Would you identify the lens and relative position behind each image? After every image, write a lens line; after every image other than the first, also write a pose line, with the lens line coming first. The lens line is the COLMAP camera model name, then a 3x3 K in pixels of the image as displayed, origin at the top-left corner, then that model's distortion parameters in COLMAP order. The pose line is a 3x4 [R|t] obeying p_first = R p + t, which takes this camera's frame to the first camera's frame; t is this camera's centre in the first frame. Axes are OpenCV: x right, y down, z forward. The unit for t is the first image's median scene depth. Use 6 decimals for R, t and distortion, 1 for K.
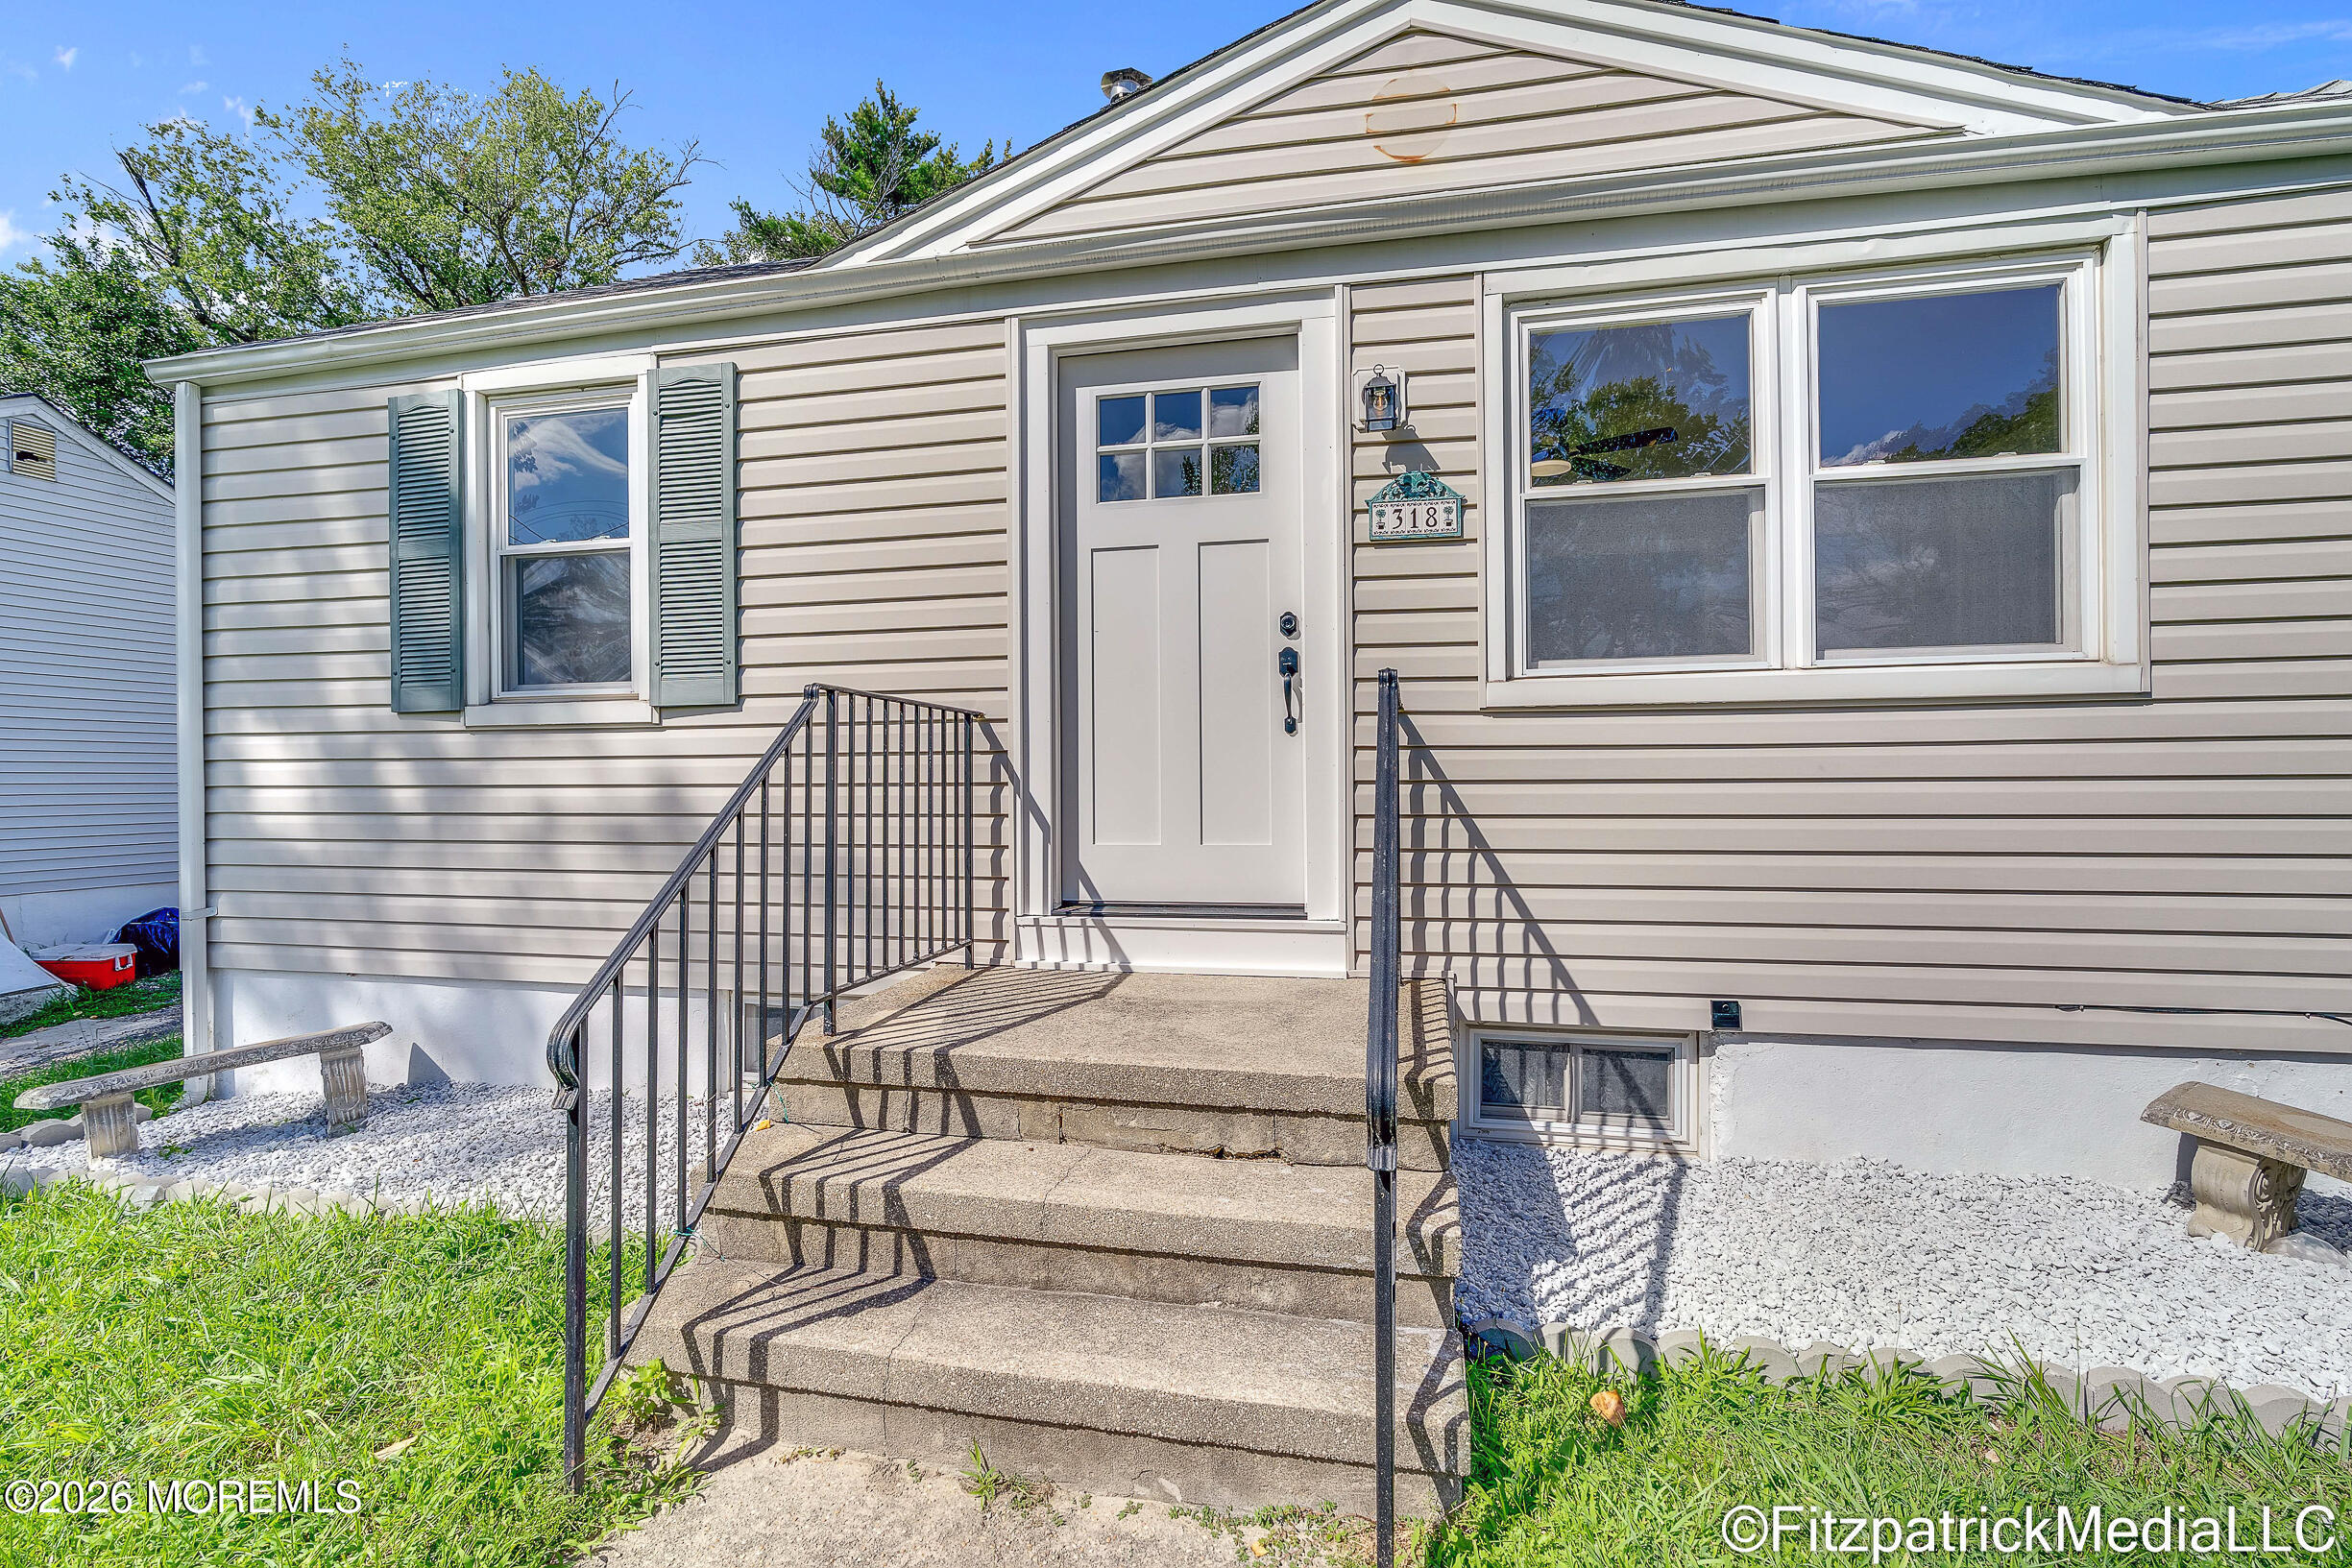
lens RADIAL K [[1049.9, 0, 1175.1], [0, 1049.9, 782.5], [0, 0, 1]] dist [-0.005138, 0.000831]
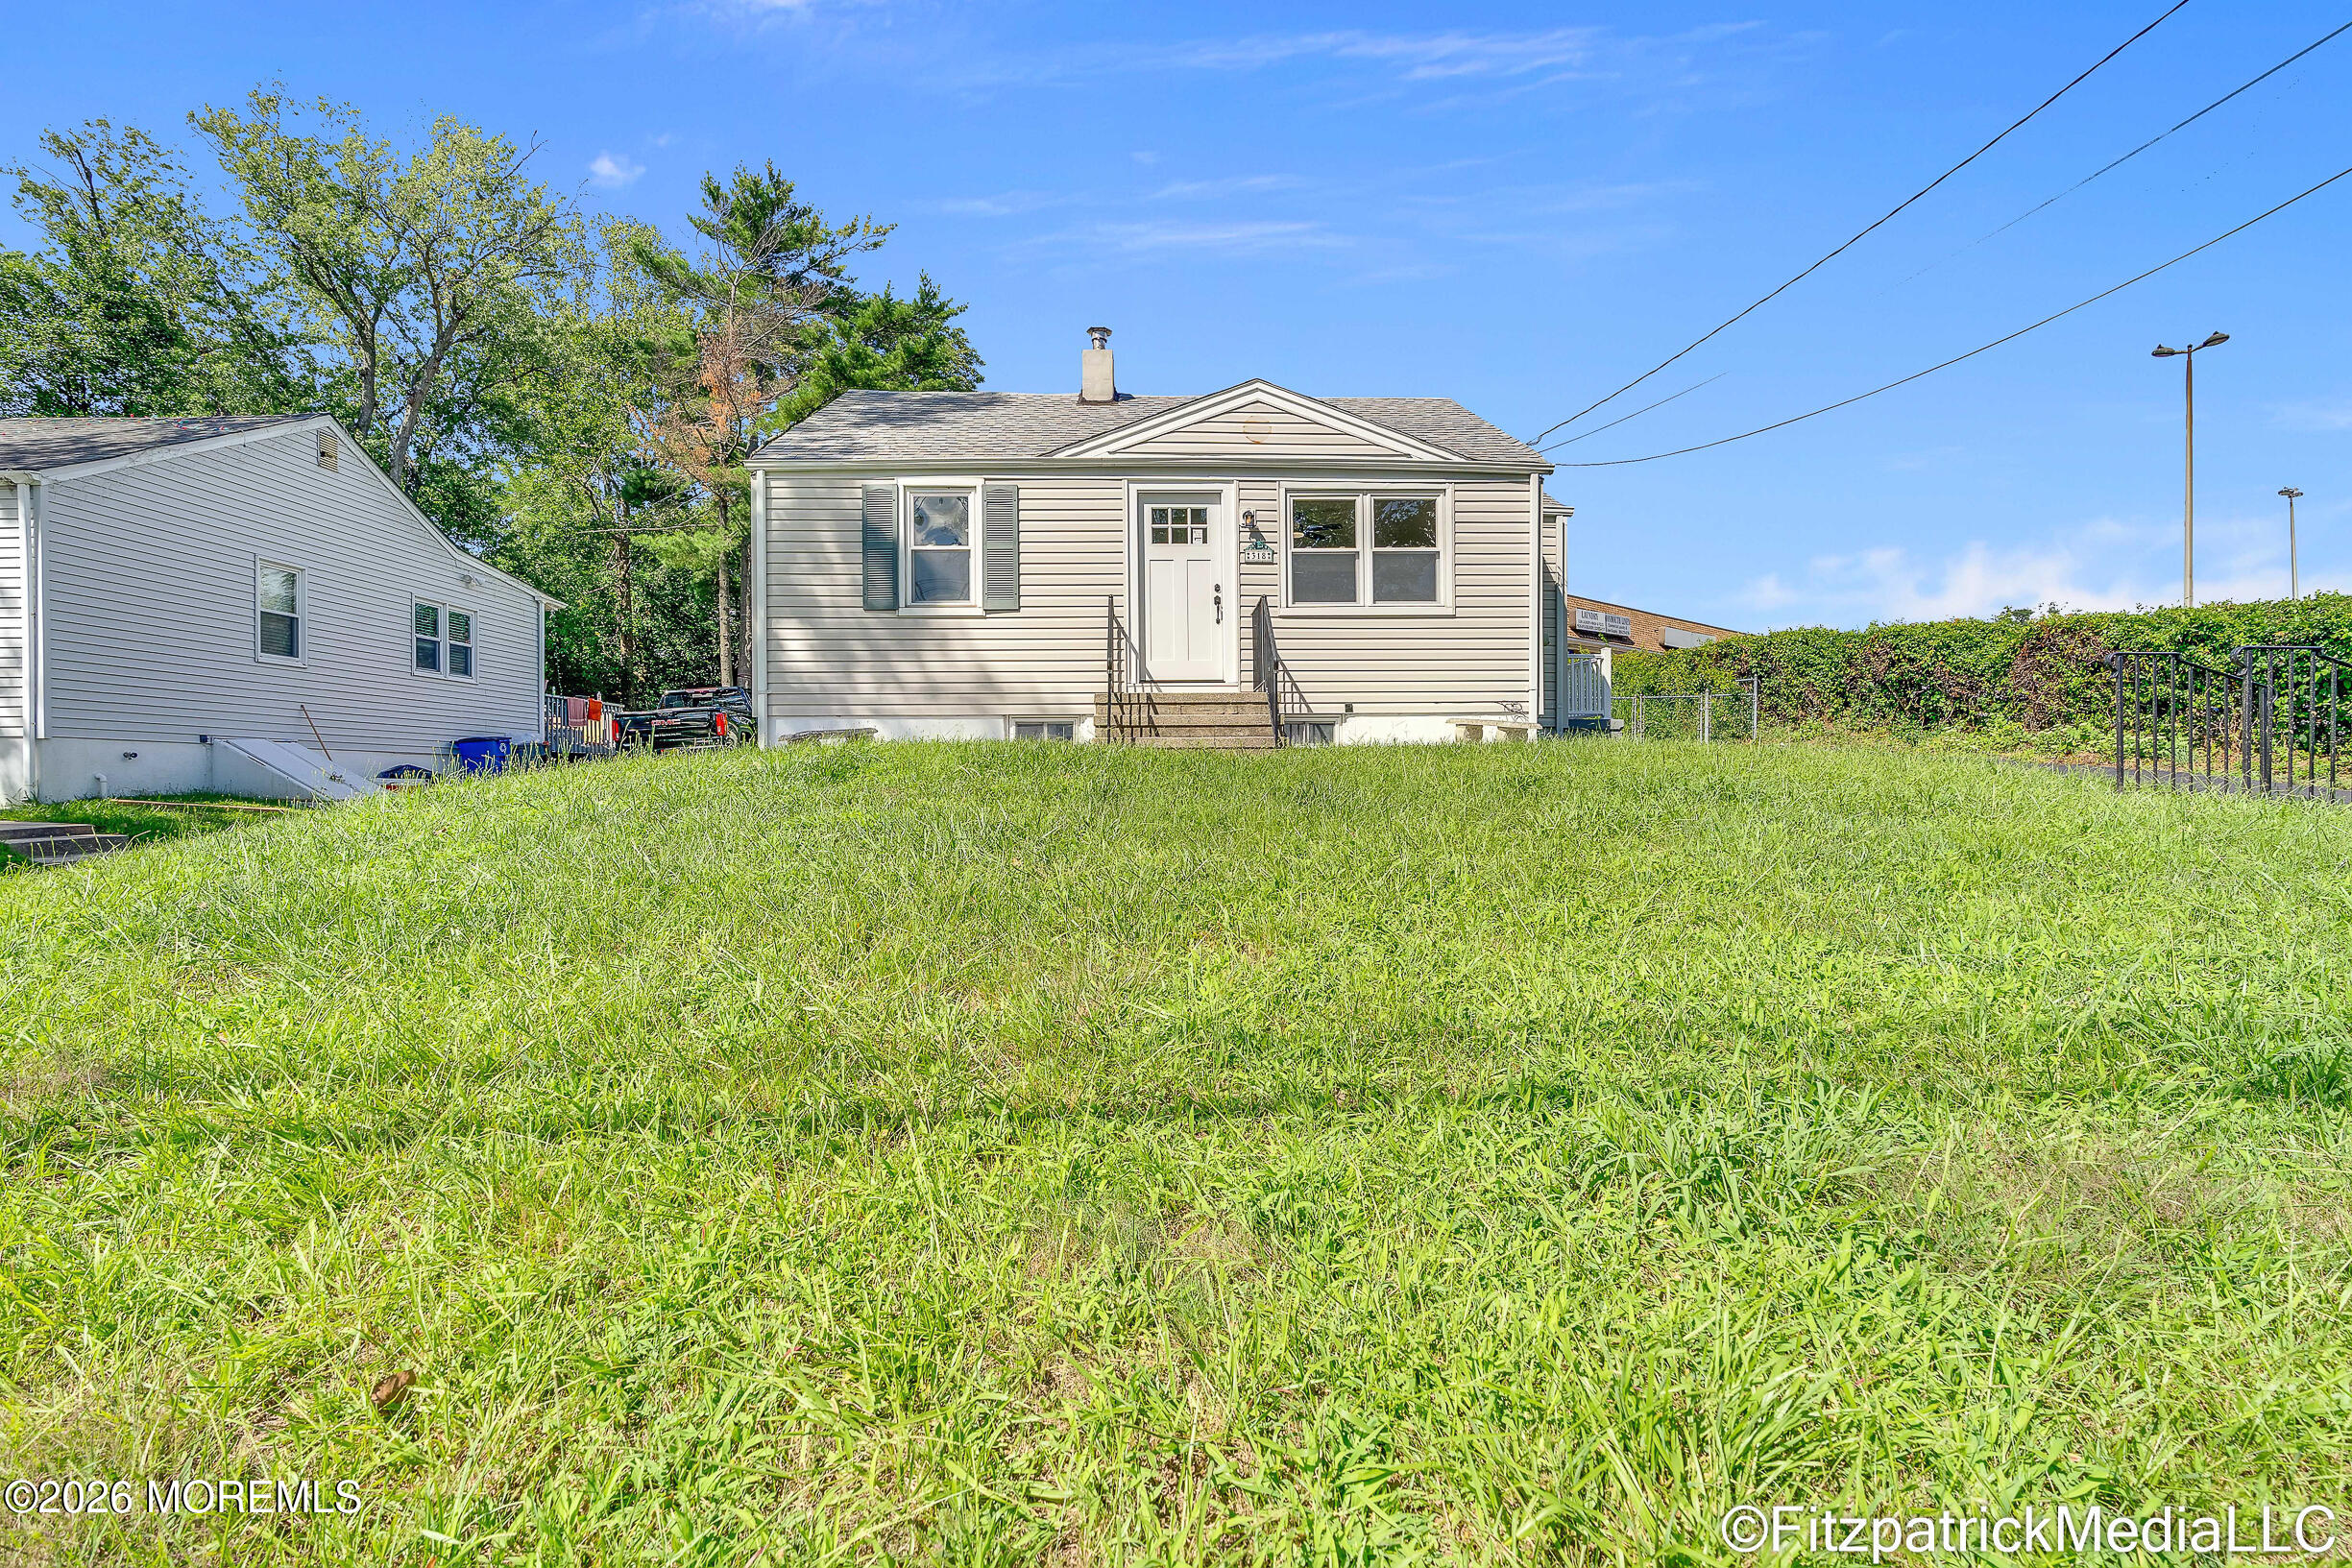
lens RADIAL K [[1049.9, 0, 1171.1], [0, 1049.9, 785.5], [0, 0, 1]] dist [-0.005138, 0.000831]
pose [[0.970718, -0.000560, 0.240221, -0.731209], [0.001374, 0.999994, -0.003219, 0.417728], [-0.240218, 0.003455, 0.970713, -1.860021]]
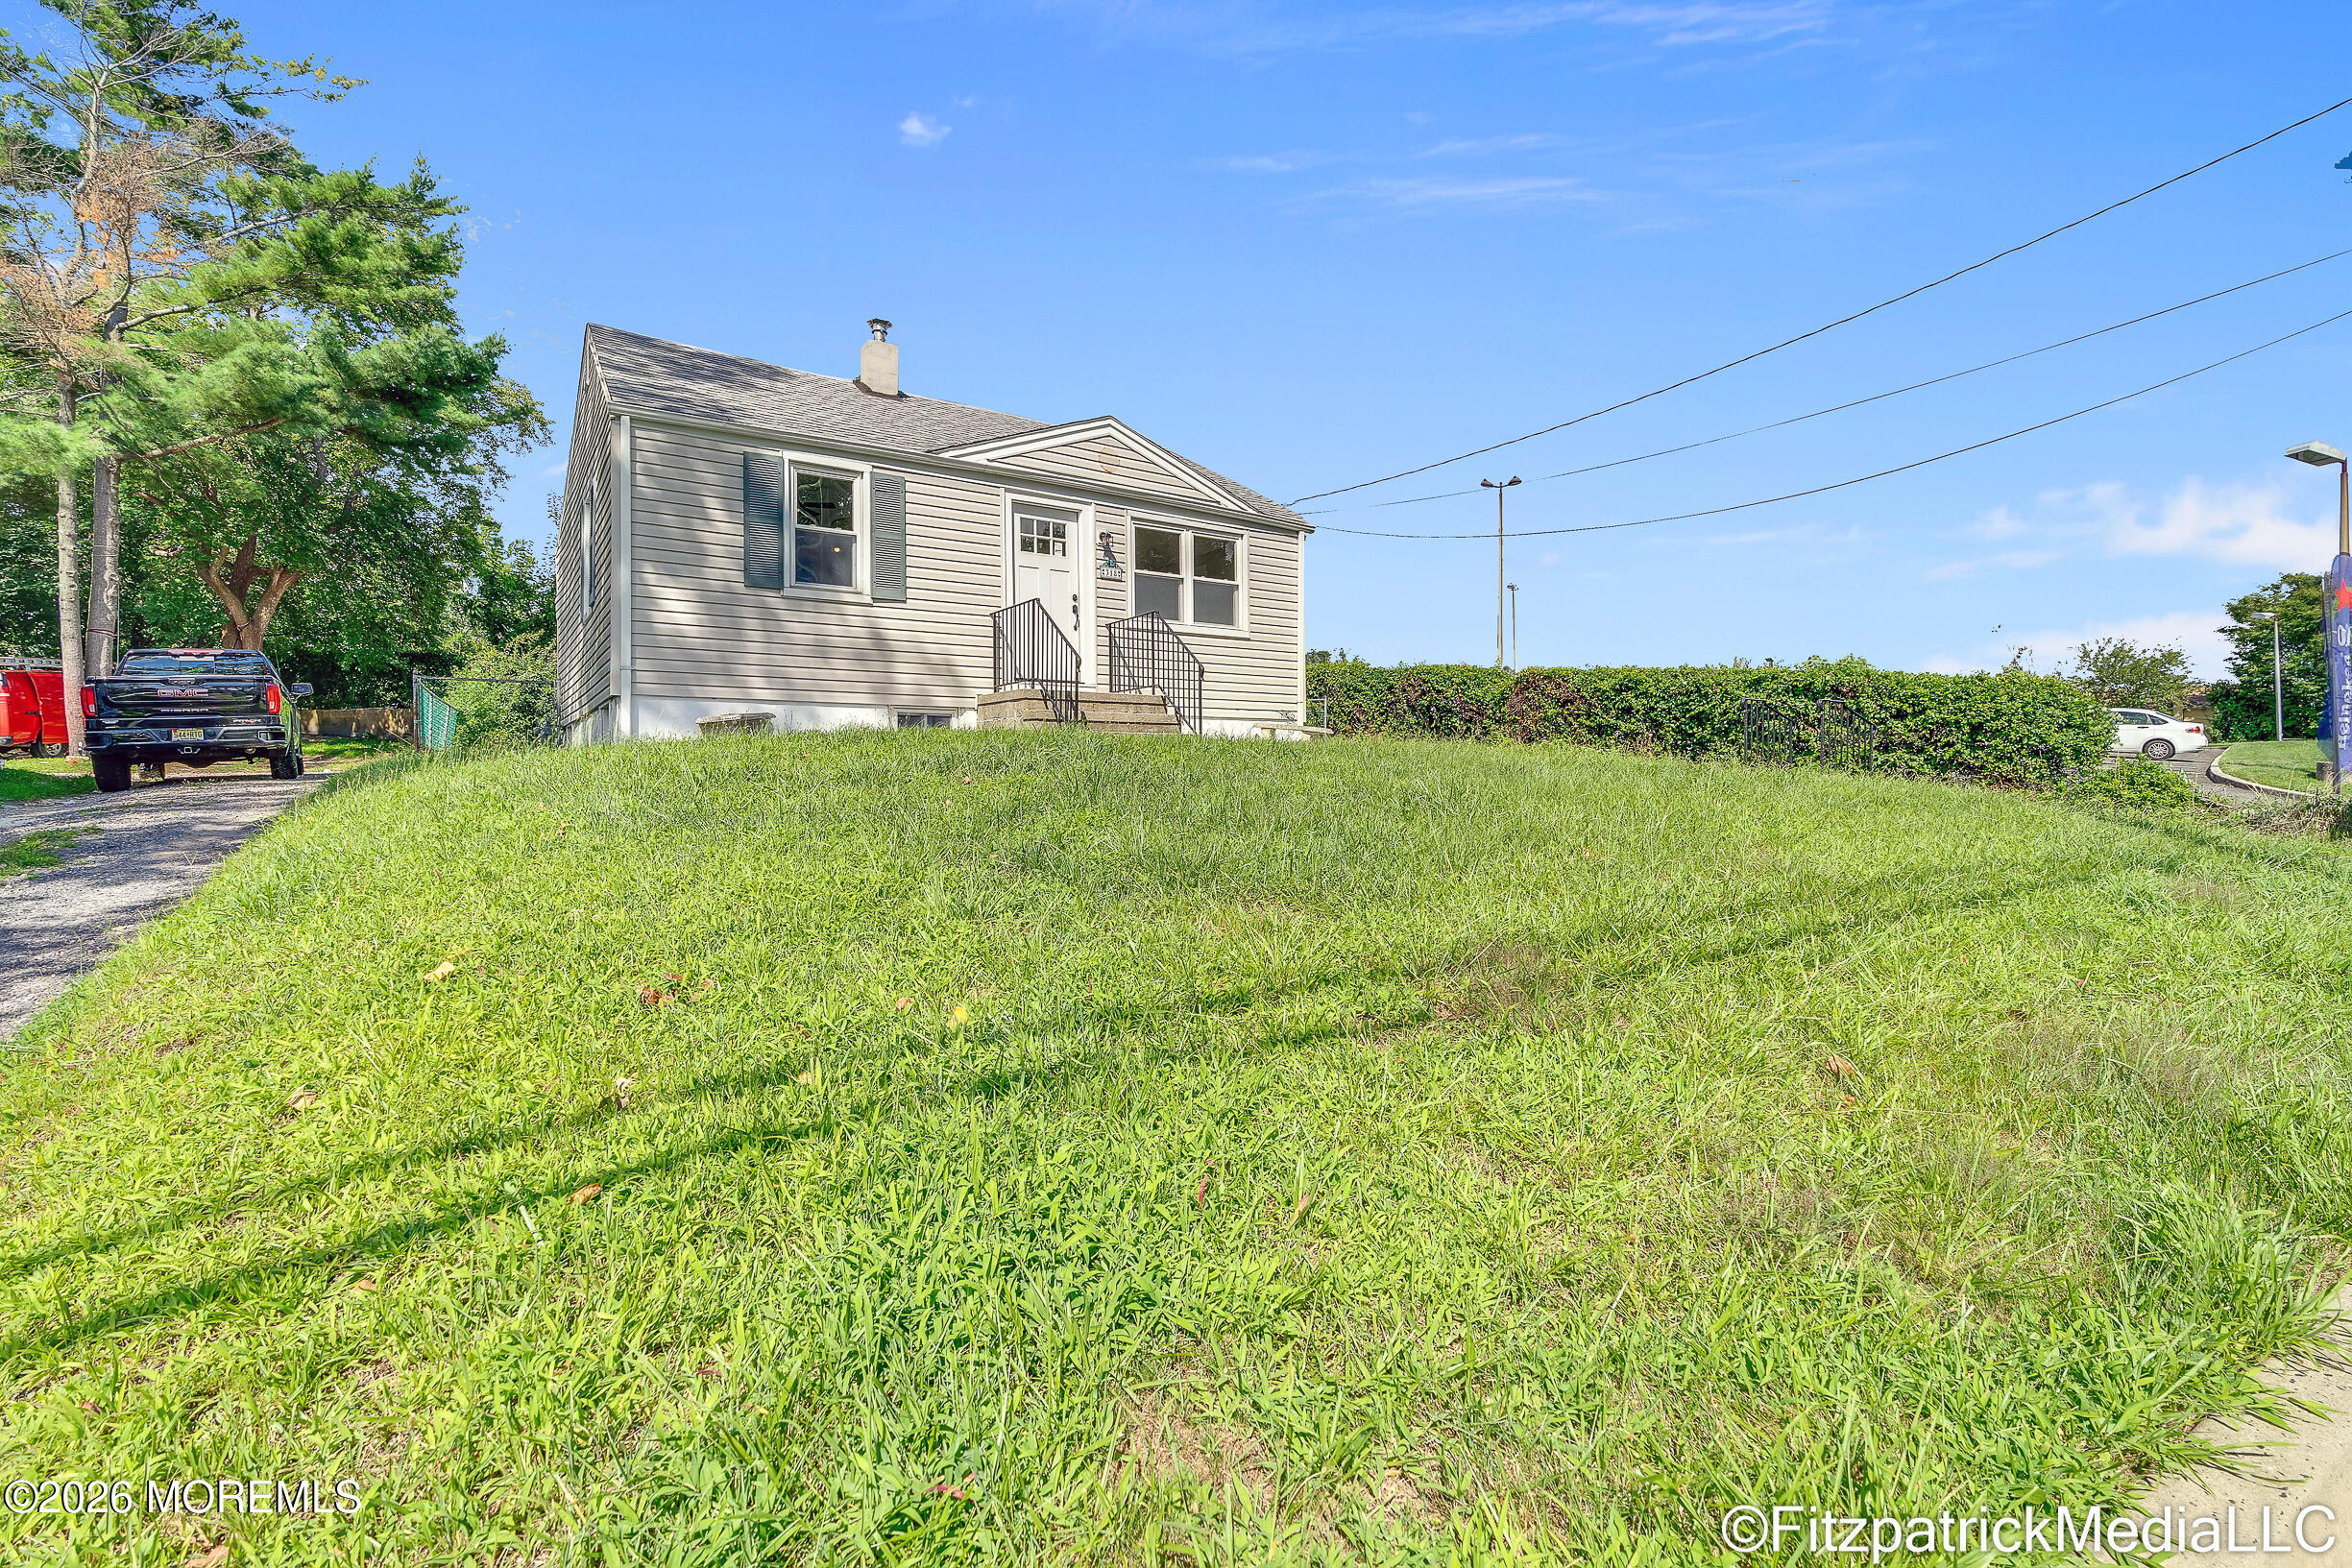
lens RADIAL K [[1049.9, 0, 1164.8], [0, 1049.9, 786.7], [0, 0, 1]] dist [-0.005138, 0.000831]
pose [[0.700182, 0.001074, 0.713964, -2.029567], [0.003266, 0.999984, -0.004707, 0.456802], [-0.713957, 0.005627, 0.700167, -1.507077]]
